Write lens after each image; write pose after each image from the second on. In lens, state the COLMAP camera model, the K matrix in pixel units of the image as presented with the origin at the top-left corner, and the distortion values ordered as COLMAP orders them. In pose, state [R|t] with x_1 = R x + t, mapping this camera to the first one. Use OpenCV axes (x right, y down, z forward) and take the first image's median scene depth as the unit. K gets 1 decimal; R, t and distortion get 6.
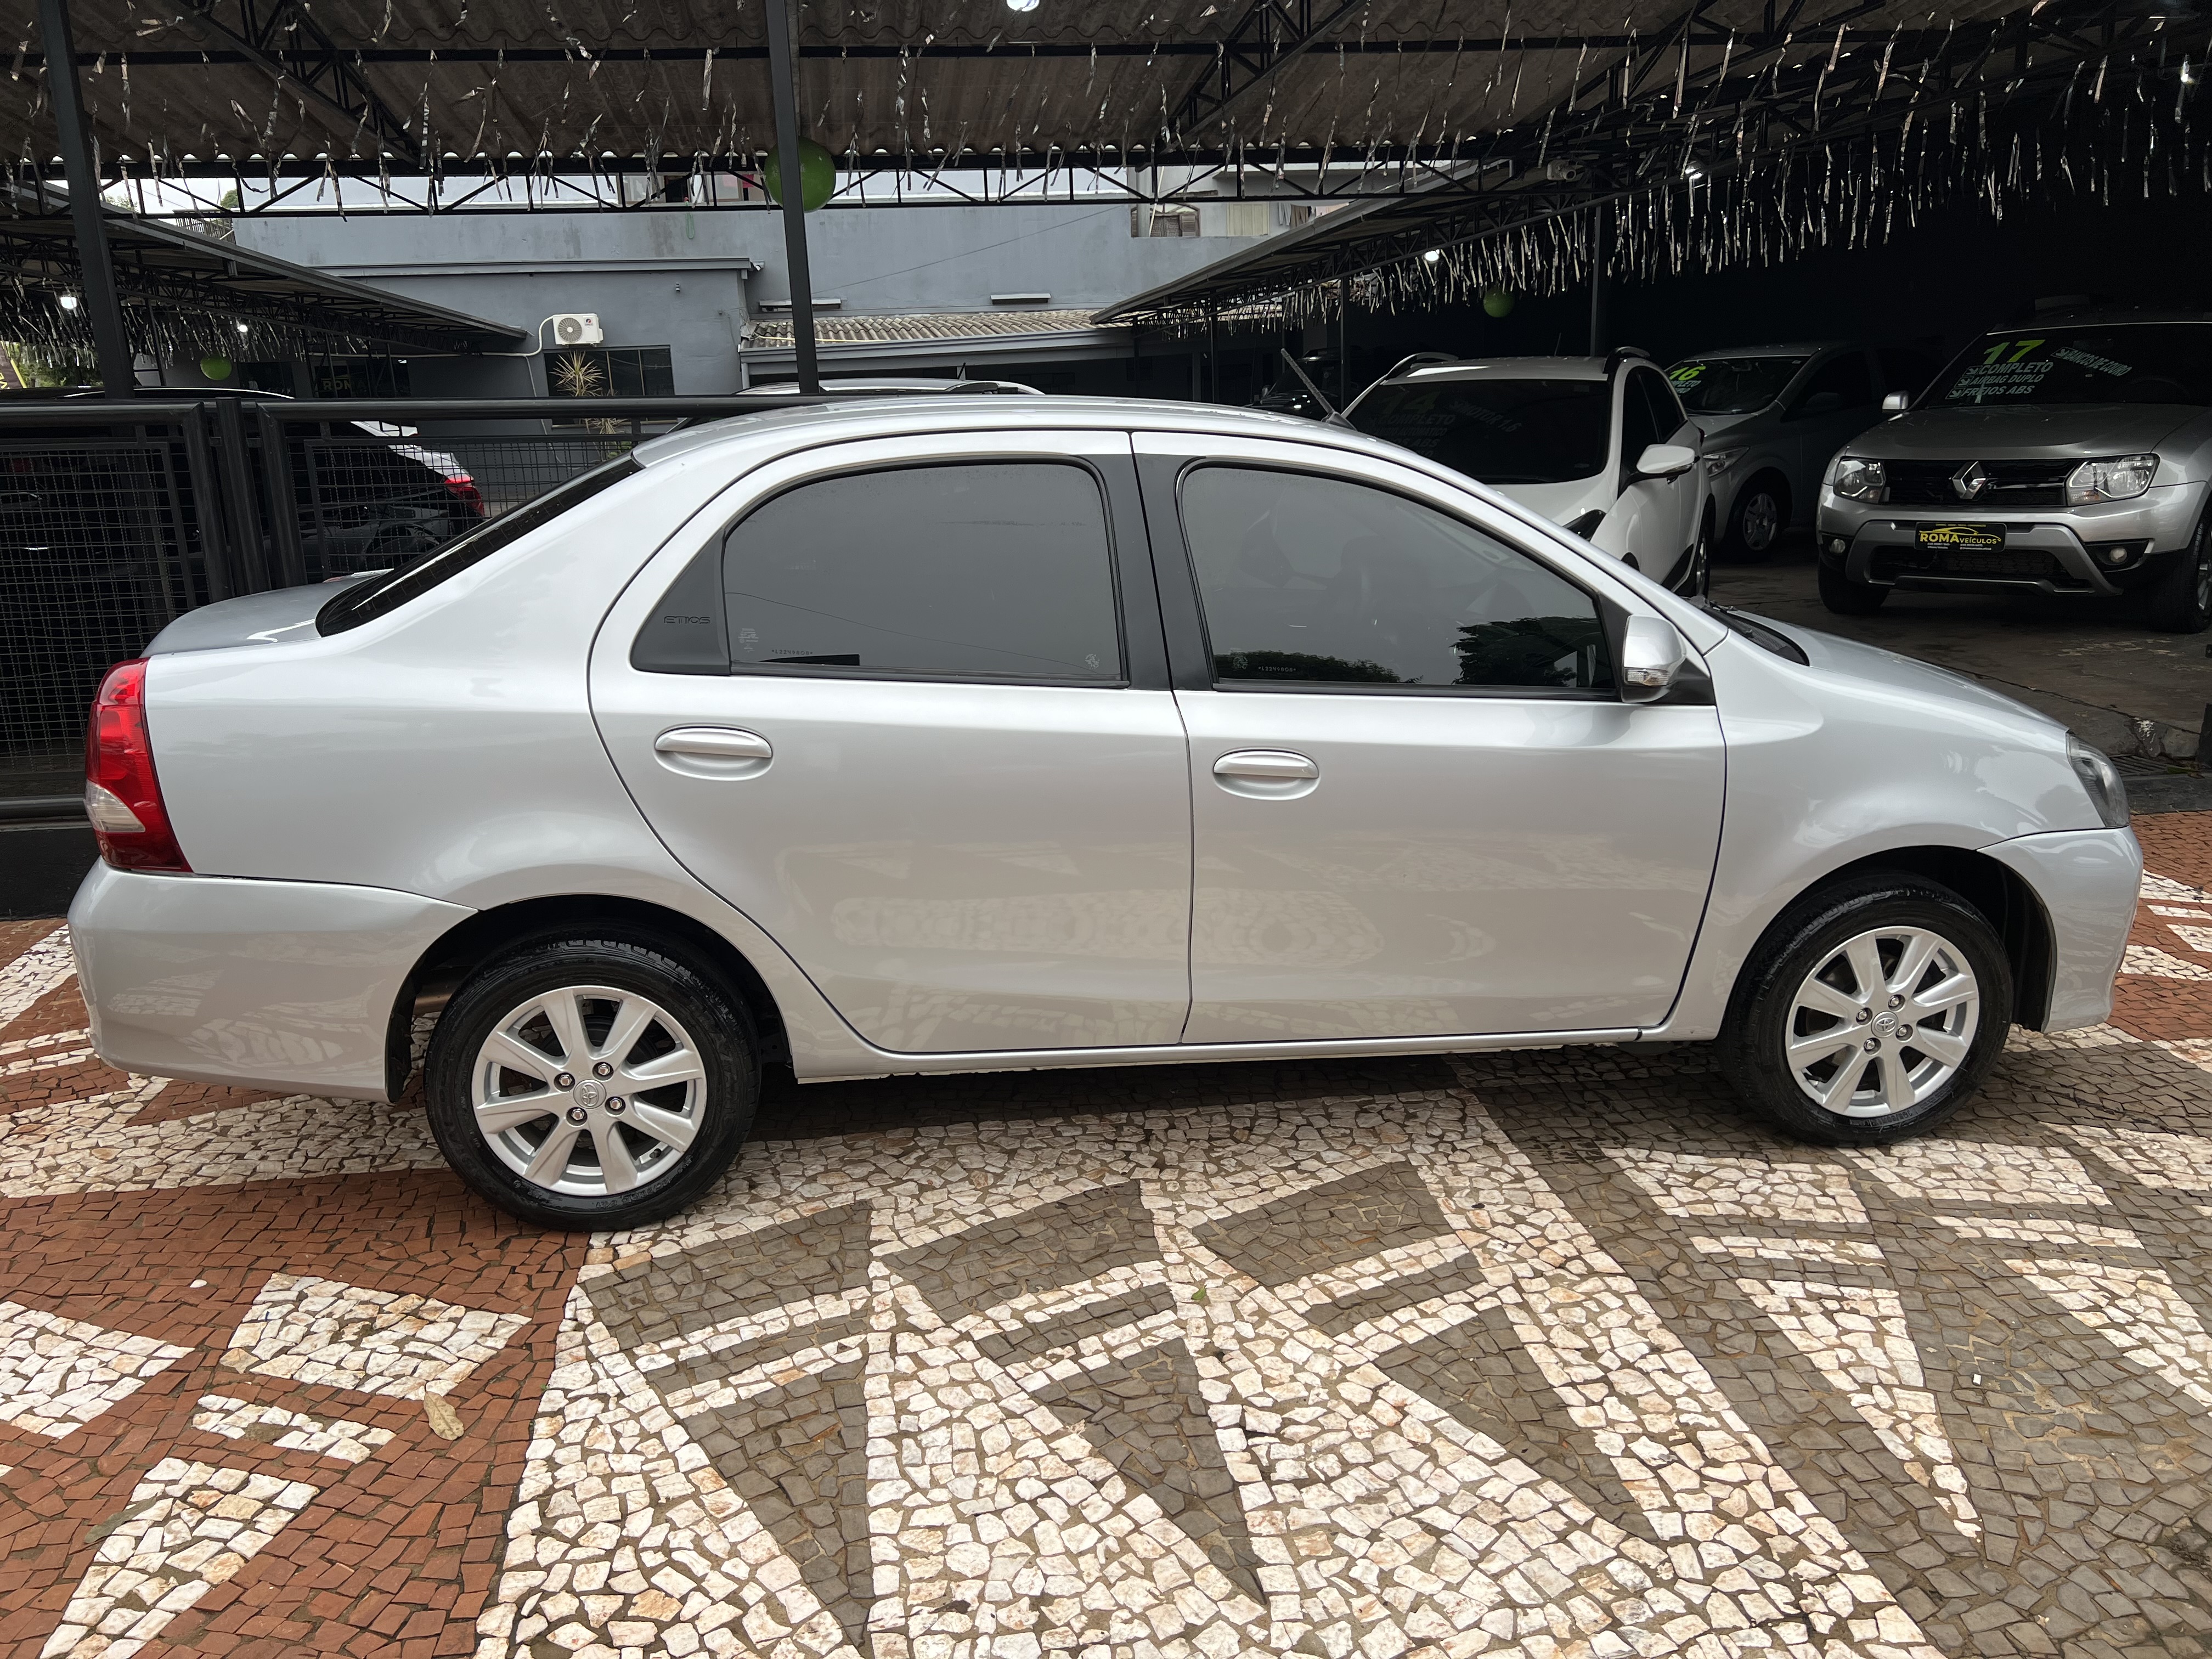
lens RADIAL K [[1669.4, 0, 1097.3], [0, 1669.4, 838.1], [0, 0, 1]] dist [0.049716, -0.052377]
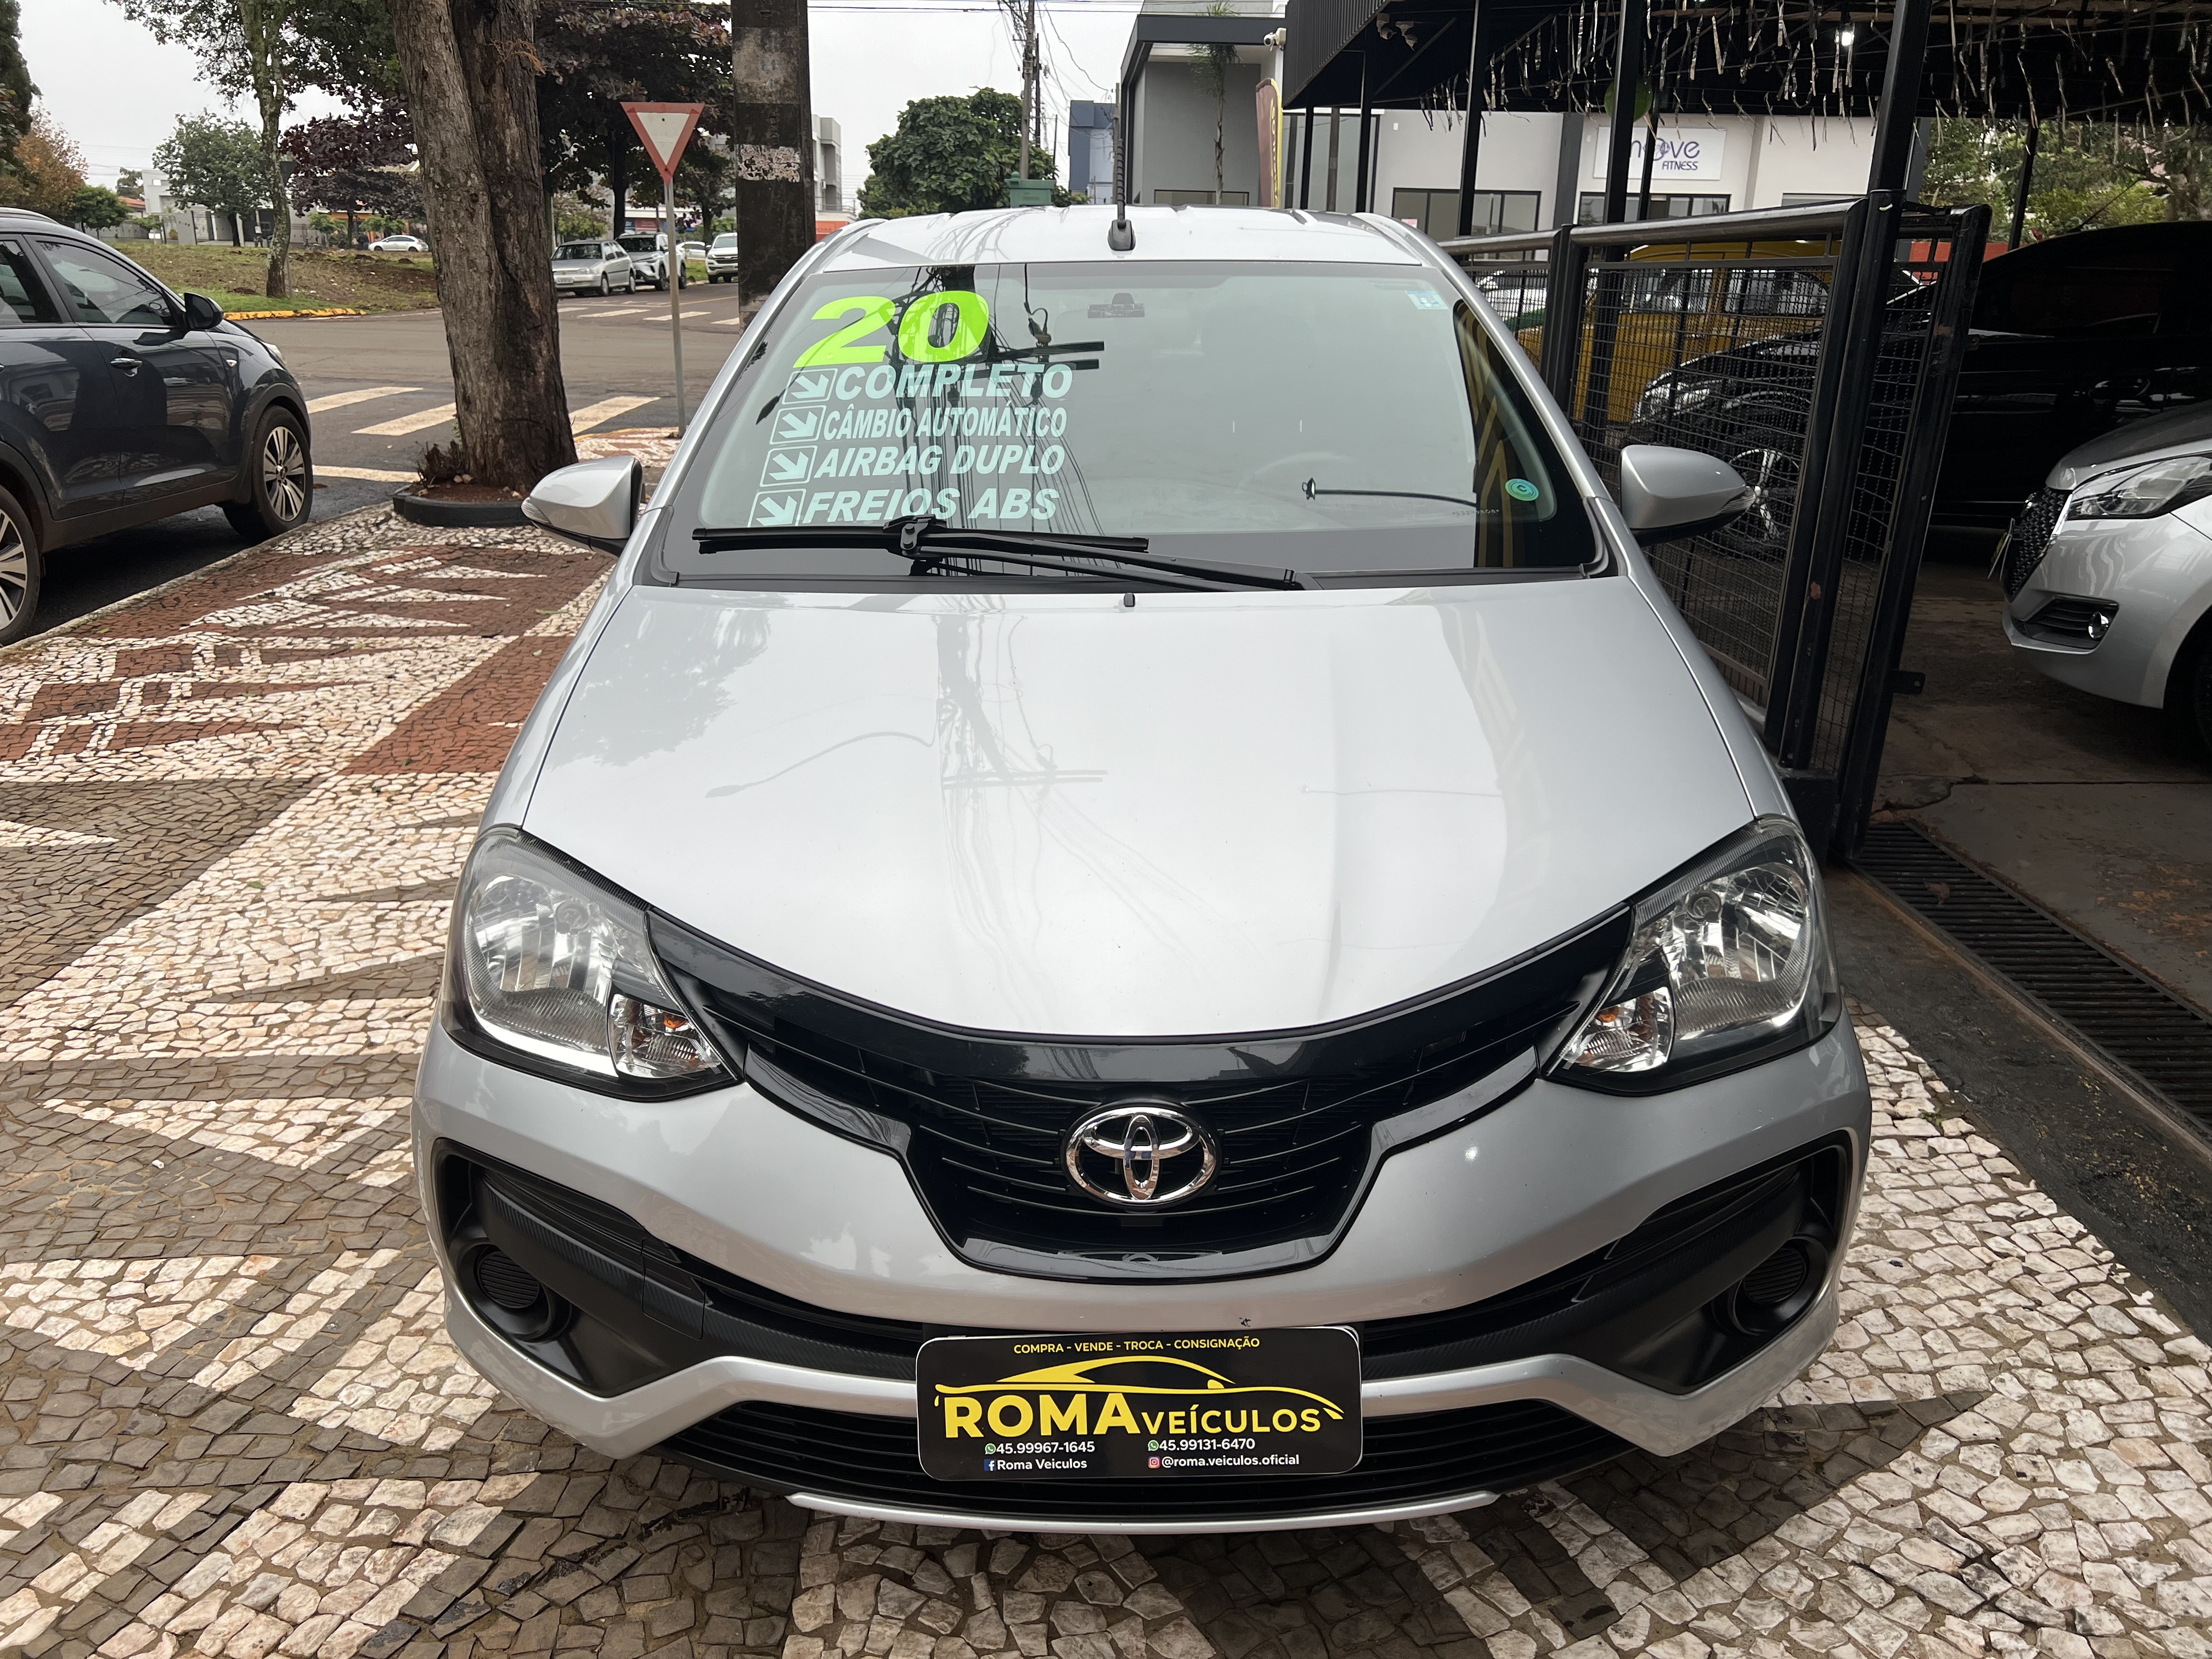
lens RADIAL K [[1669.4, 0, 1081.2], [0, 1669.4, 843.5], [0, 0, 1]] dist [0.049716, -0.052377]
pose [[-0.150855, 0.332068, -0.931114, 1.302111], [-0.255653, 0.896746, 0.361231, -0.368079], [0.954926, 0.292536, -0.050385, 1.496198]]
